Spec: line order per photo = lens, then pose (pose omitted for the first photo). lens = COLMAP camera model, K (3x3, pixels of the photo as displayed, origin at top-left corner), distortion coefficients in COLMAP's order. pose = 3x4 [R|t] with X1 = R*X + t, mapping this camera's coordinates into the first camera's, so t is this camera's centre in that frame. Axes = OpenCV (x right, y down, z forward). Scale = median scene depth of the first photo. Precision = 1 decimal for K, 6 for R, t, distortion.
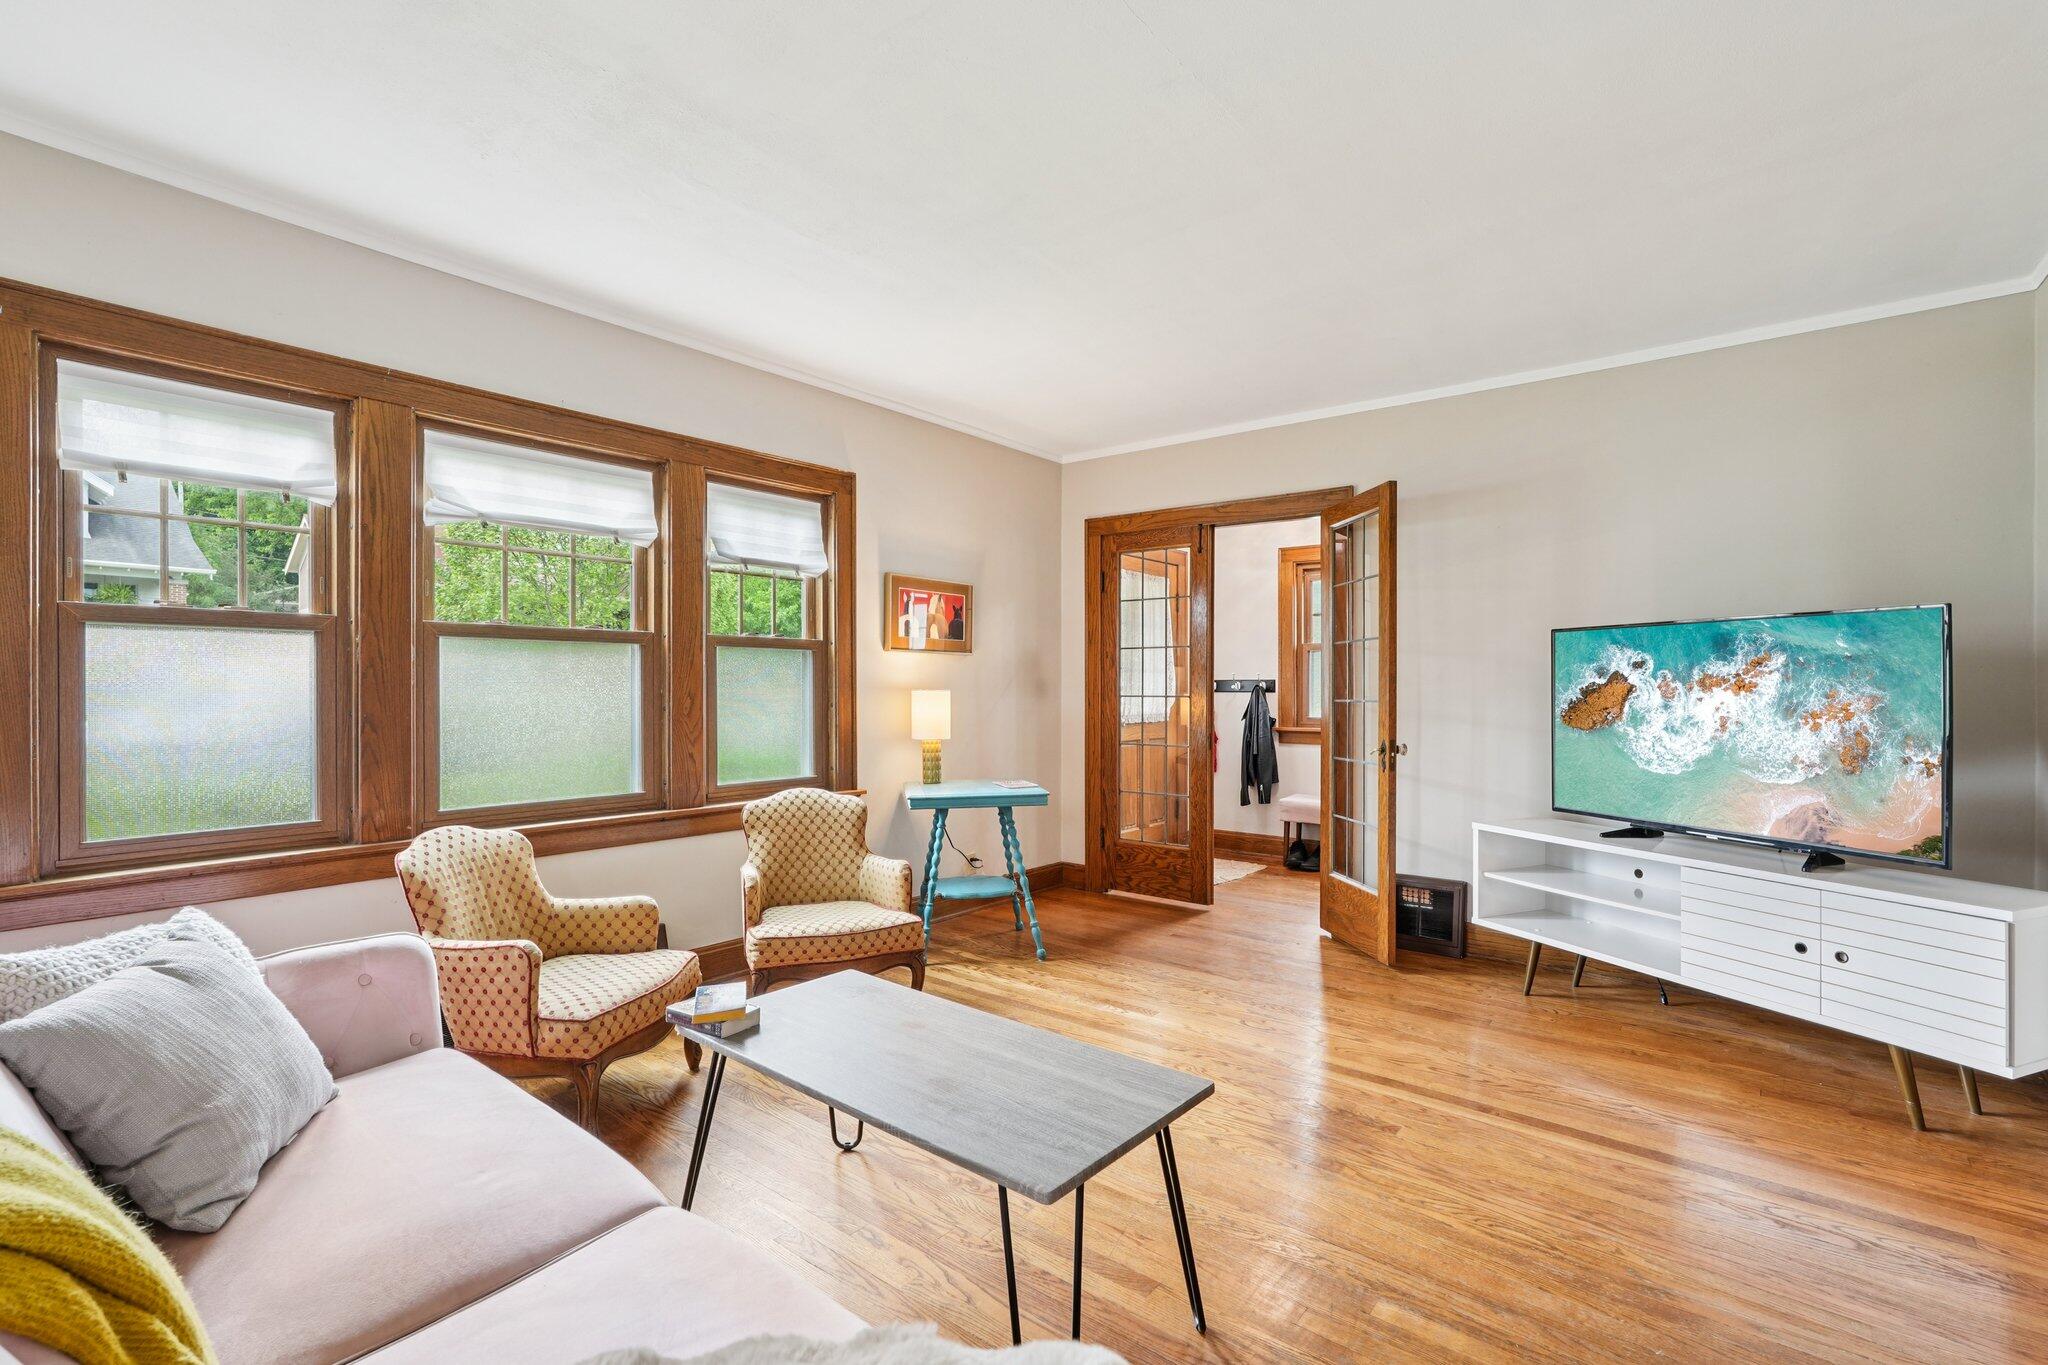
lens RADIAL K [[930.5, 0, 1034.4], [0, 930.5, 691.4], [0, 0, 1]] dist [-0.009205, 0.004698]
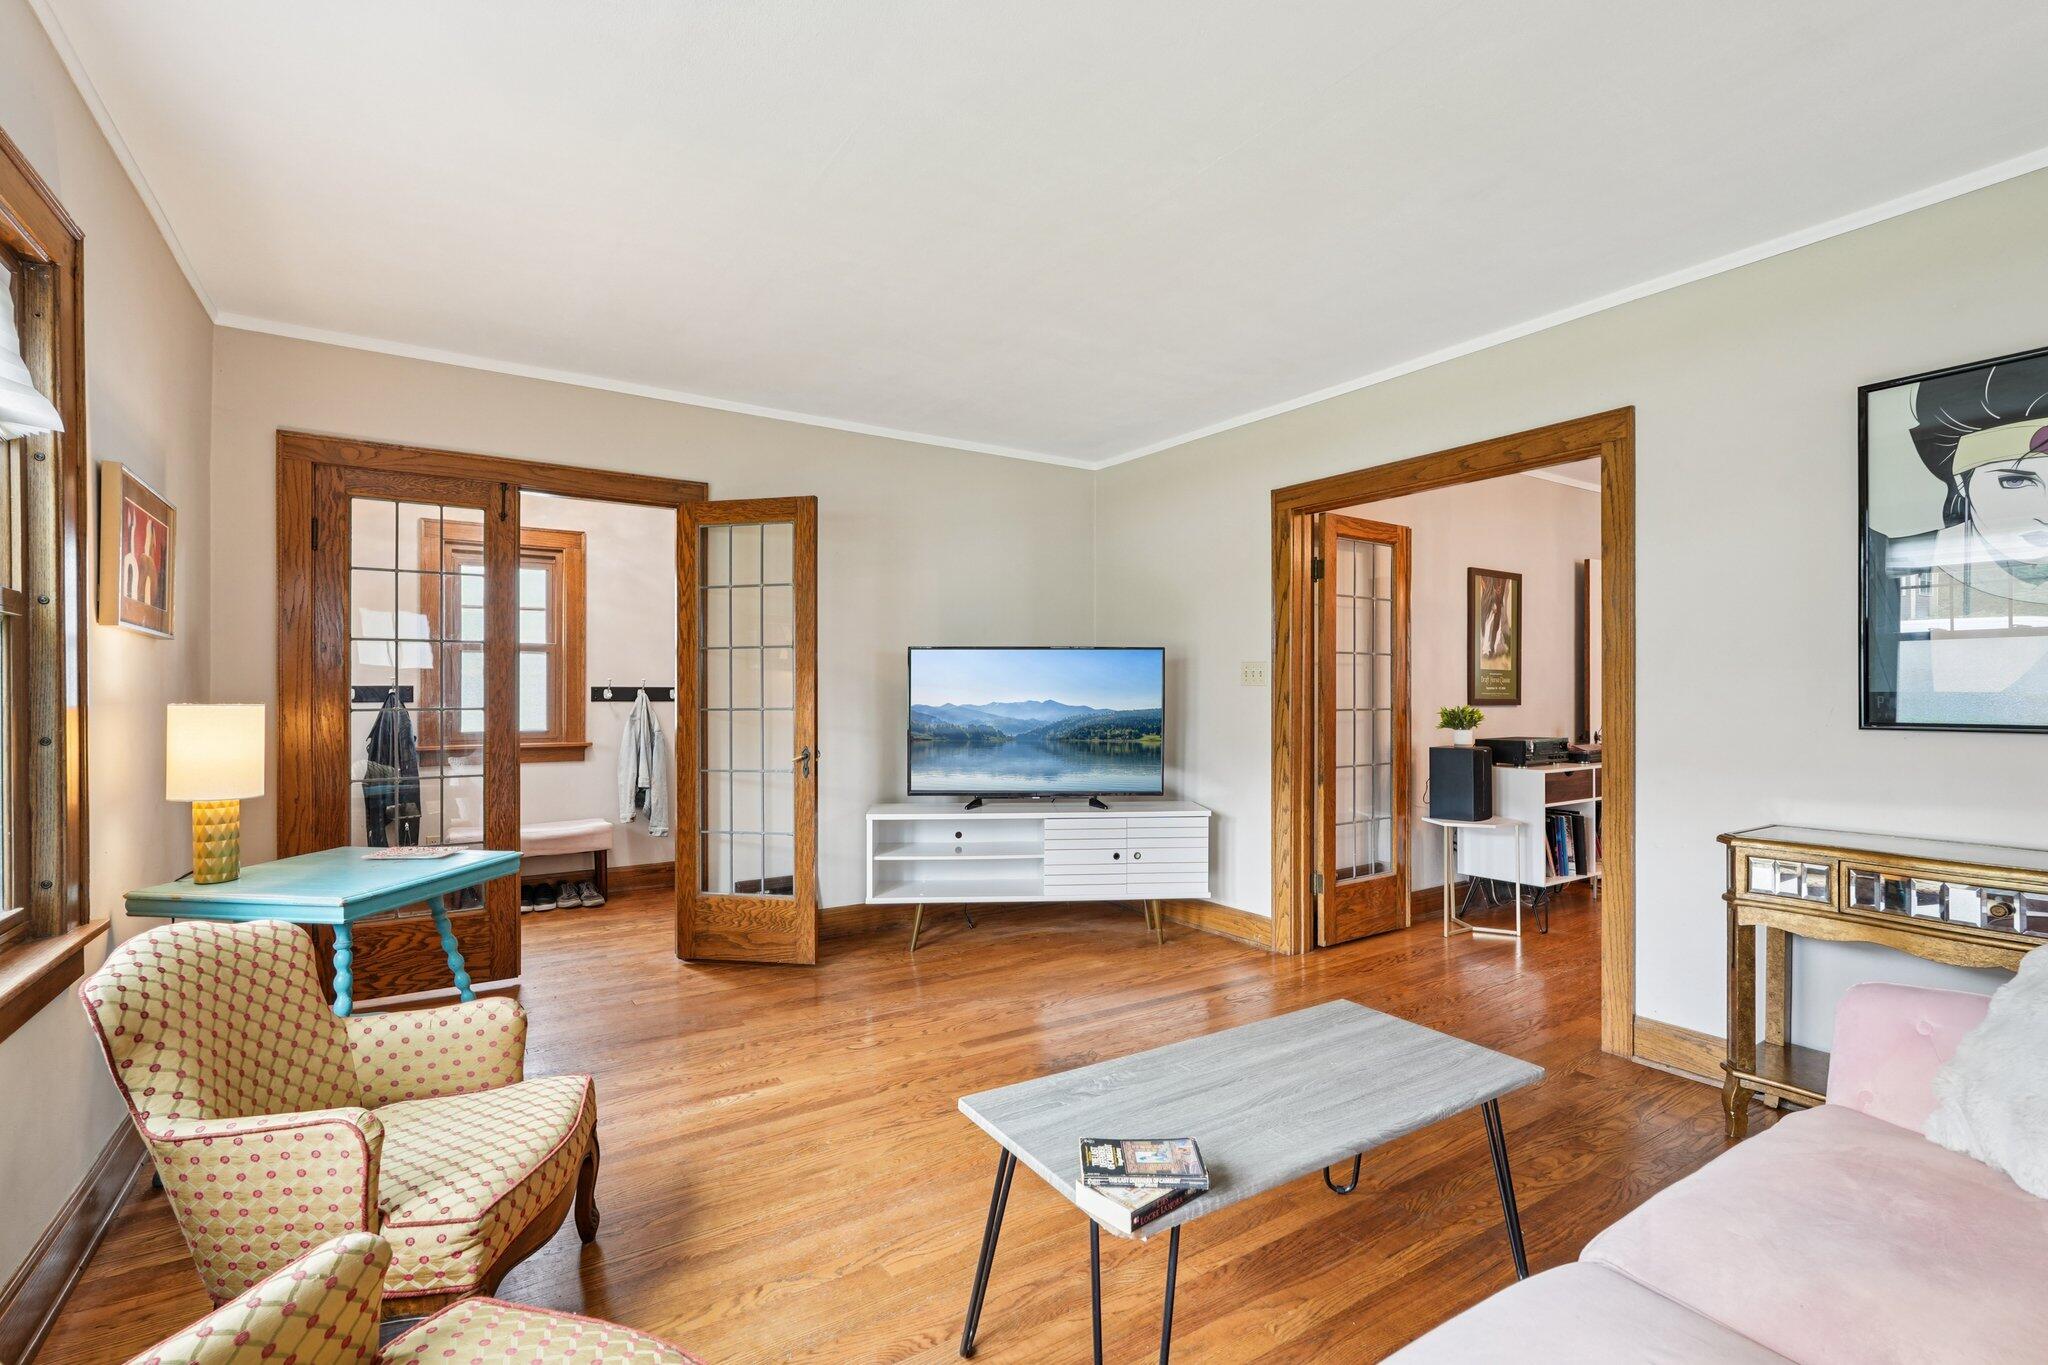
lens RADIAL K [[930.5, 0, 1033.2], [0, 930.5, 685.5], [0, 0, 1]] dist [-0.009205, 0.004698]
pose [[0.308756, 0.003310, 0.951135, -0.520406], [0.006046, 0.999967, -0.005443, -0.007802], [-0.951122, 0.007431, 0.308726, 0.438145]]
